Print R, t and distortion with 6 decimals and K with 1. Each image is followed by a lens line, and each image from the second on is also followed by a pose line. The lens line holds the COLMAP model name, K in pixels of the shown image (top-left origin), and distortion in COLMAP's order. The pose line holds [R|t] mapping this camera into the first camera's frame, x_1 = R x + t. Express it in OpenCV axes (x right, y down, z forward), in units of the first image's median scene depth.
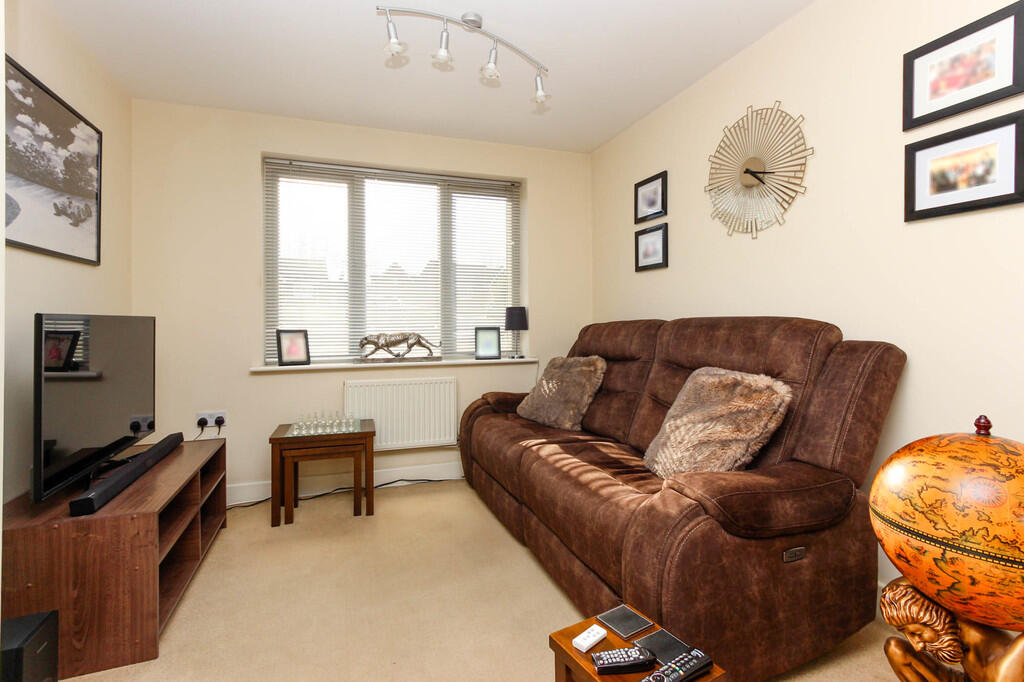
lens RADIAL K [[481.2, 0, 511.5], [0, 481.2, 317.9], [0, 0, 1]] dist [0.000006, -0.000131]
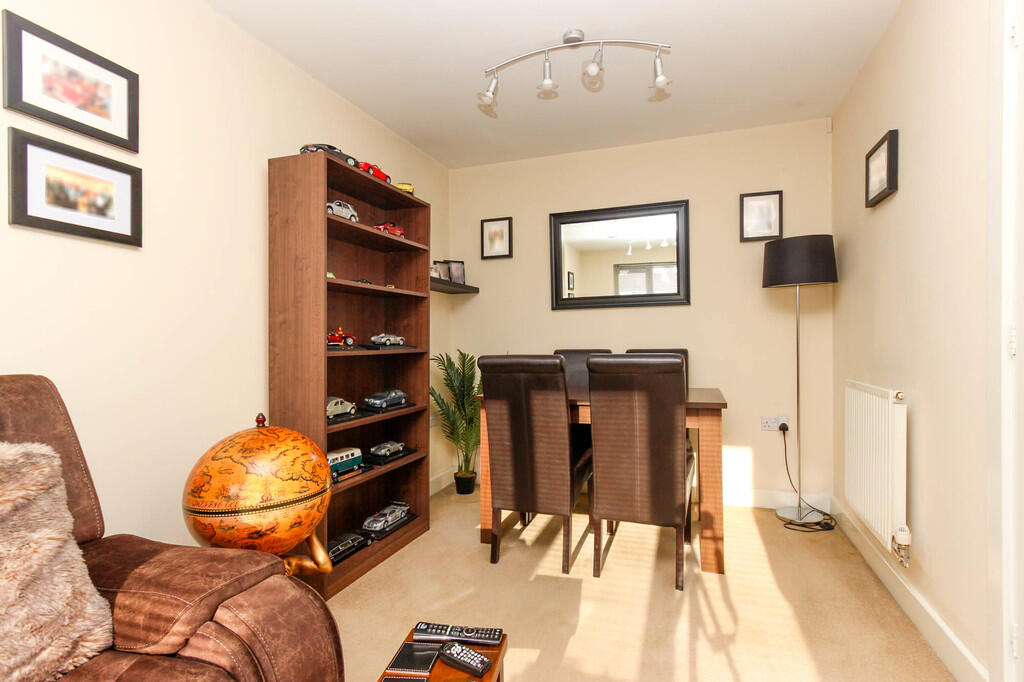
lens RADIAL K [[484.0, 0, 512.0], [0, 484.0, 341.0], [0, 0, 1]] dist [0.001014, 0.000000]
pose [[-0.767276, 0.005099, 0.641297, -0.364073], [0.002335, 0.999984, -0.005157, 0.001240], [-0.641313, -0.002459, -0.767275, 1.194840]]
